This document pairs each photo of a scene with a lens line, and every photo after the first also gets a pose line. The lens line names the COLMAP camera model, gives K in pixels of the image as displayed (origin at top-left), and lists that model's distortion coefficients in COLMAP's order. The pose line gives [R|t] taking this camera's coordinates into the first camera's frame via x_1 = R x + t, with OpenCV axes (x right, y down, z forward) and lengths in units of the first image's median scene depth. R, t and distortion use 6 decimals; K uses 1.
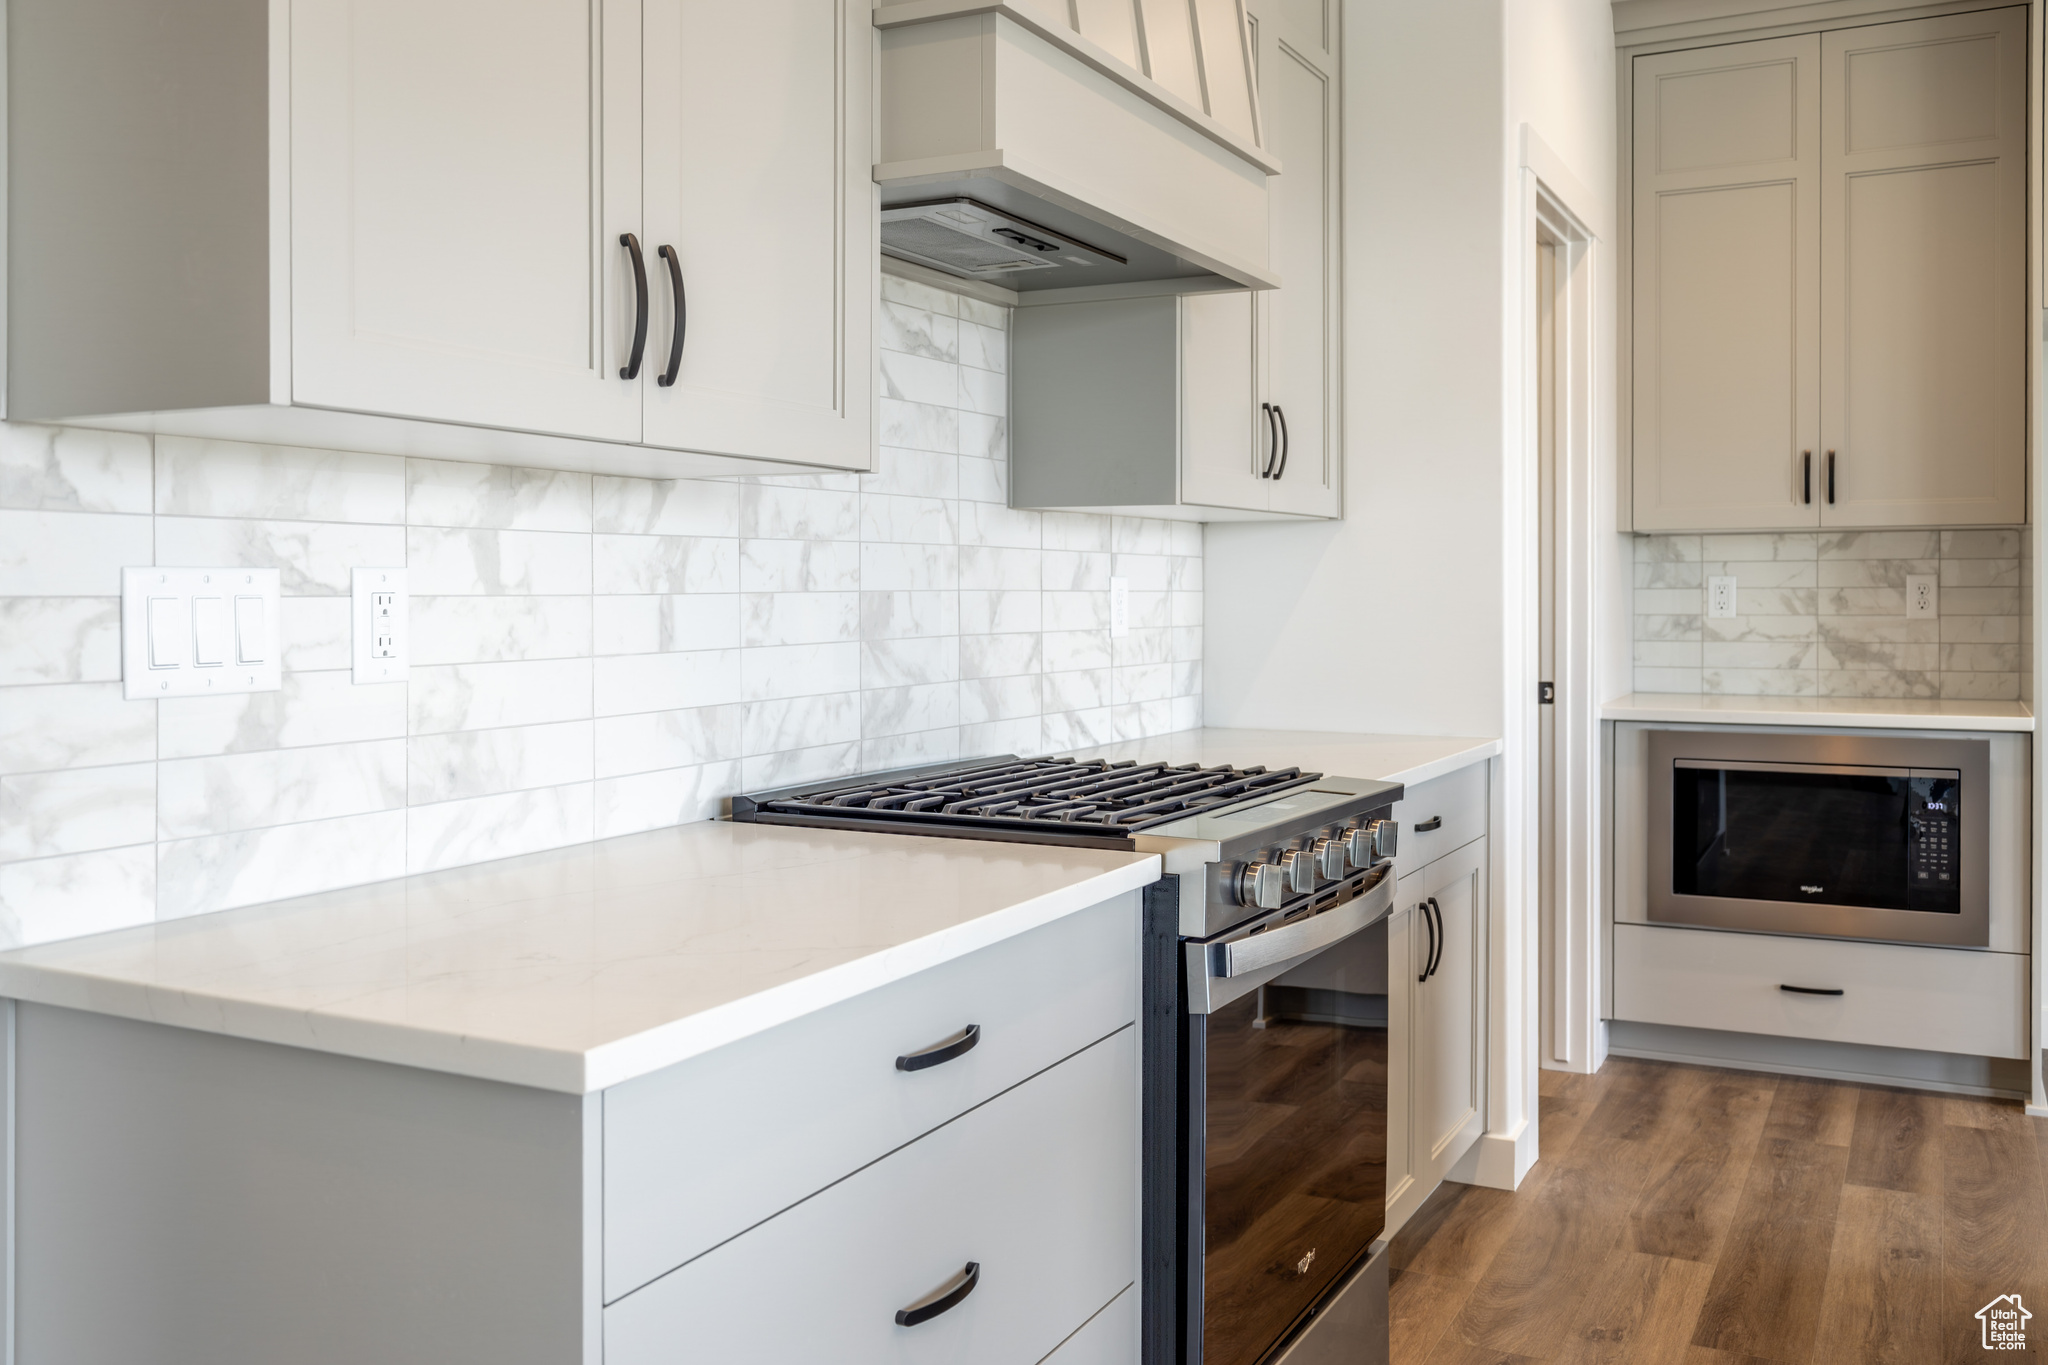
lens RADIAL K [[1778.0, 0, 1030.1], [0, 1778.0, 614.0], [0, 0, 1]] dist [-0.016038, 0.021447]
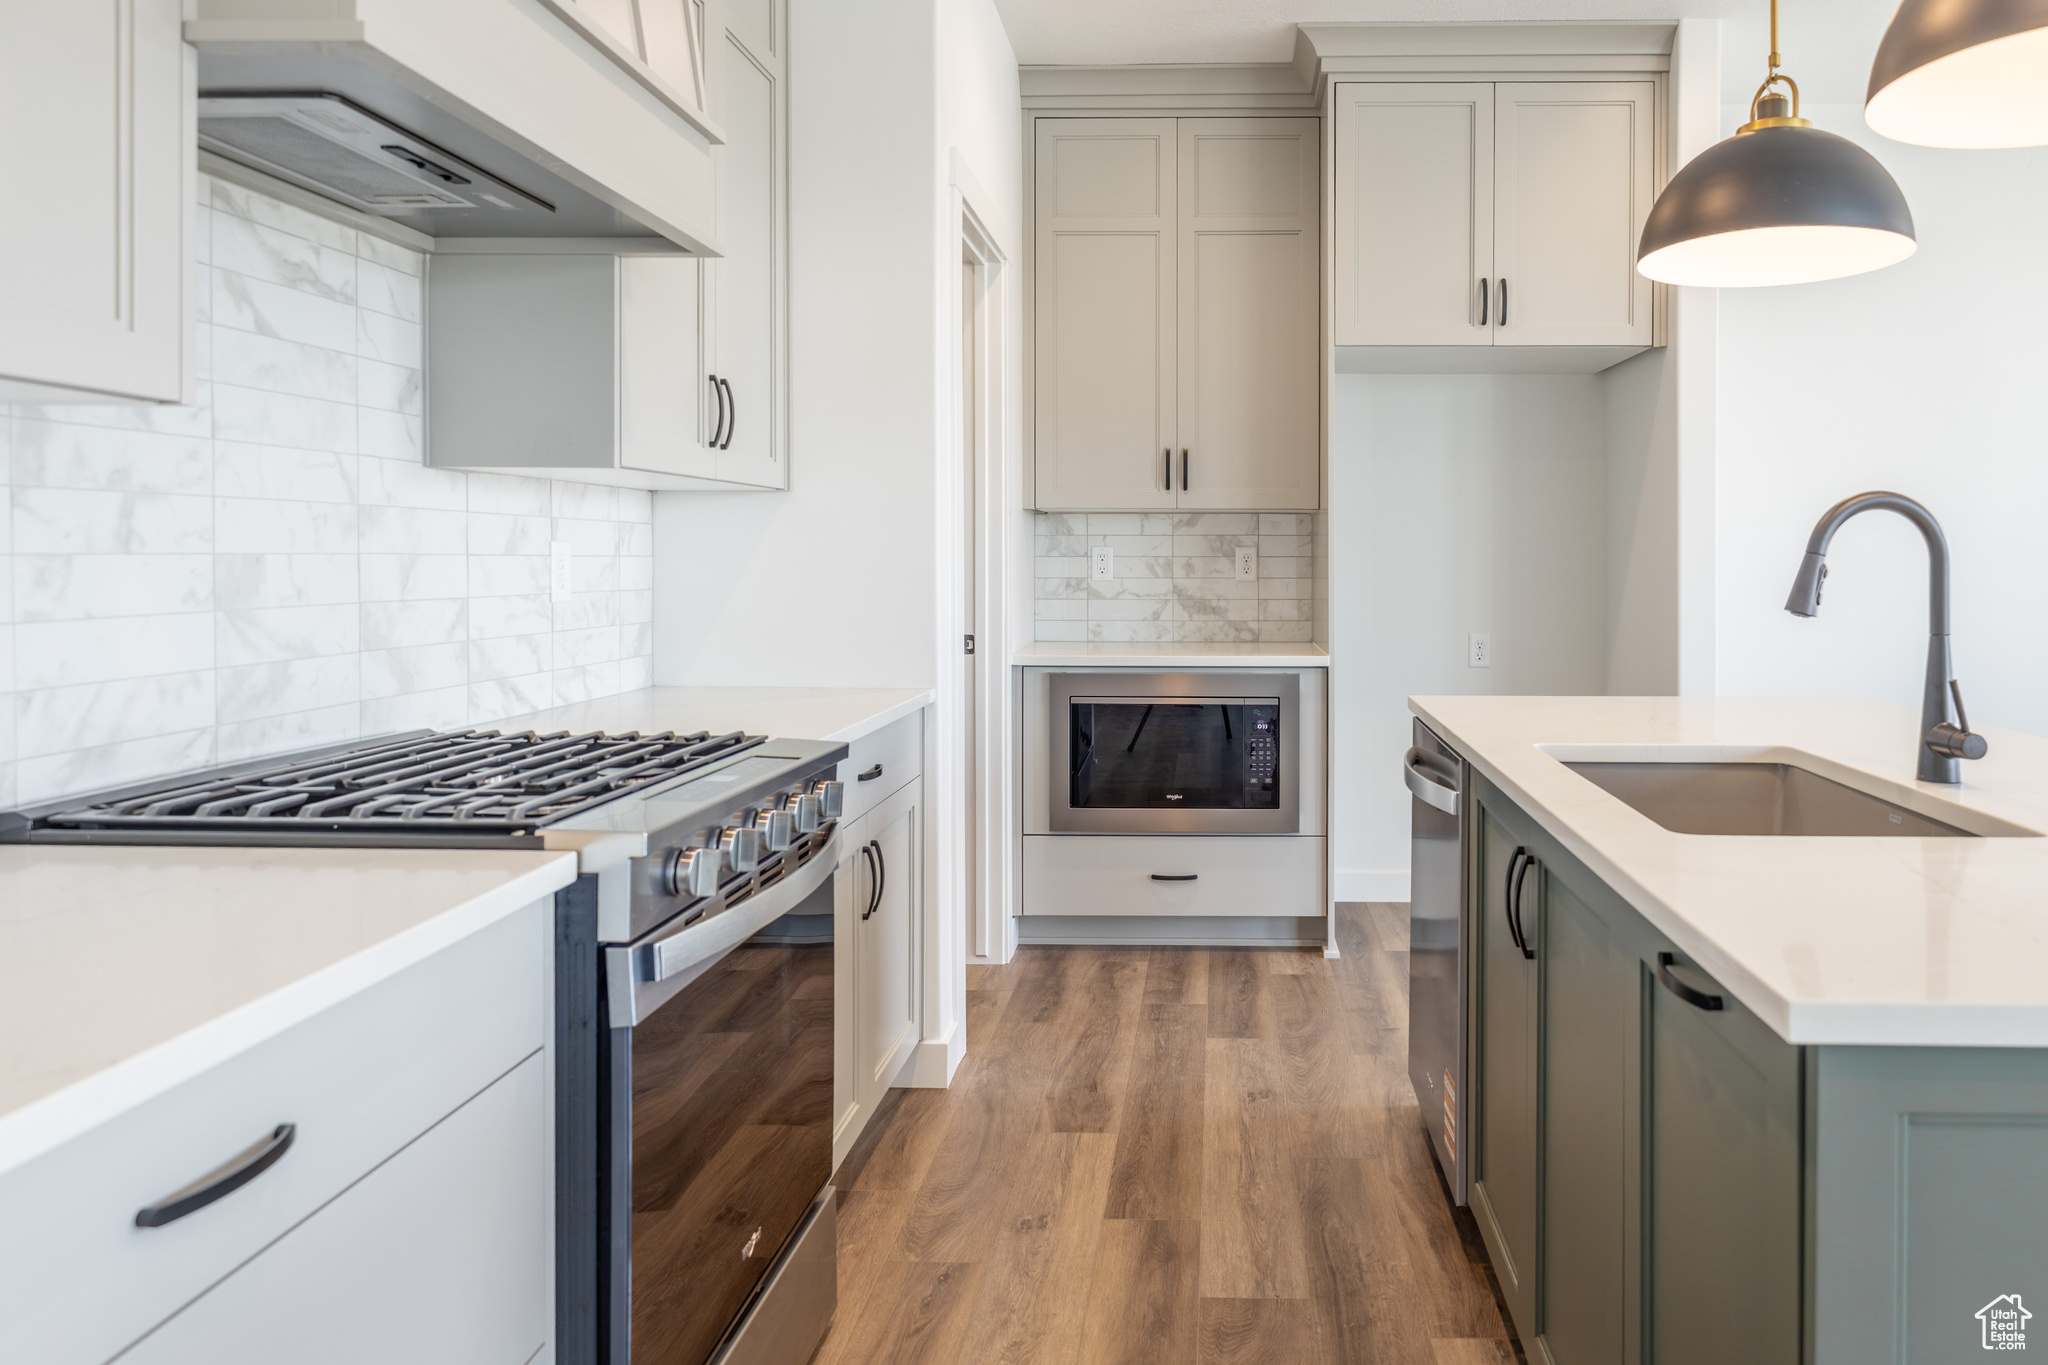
lens RADIAL K [[1377.2, 0, 1187.8], [0, 1377.2, 580.9], [0, 0, 1]] dist [-0.005848, 0.004690]
pose [[0.898947, -0.002685, 0.438049, 0.029528], [0.001388, 0.999994, 0.003281, -0.000873], [-0.438056, -0.002341, 0.898945, 0.154775]]
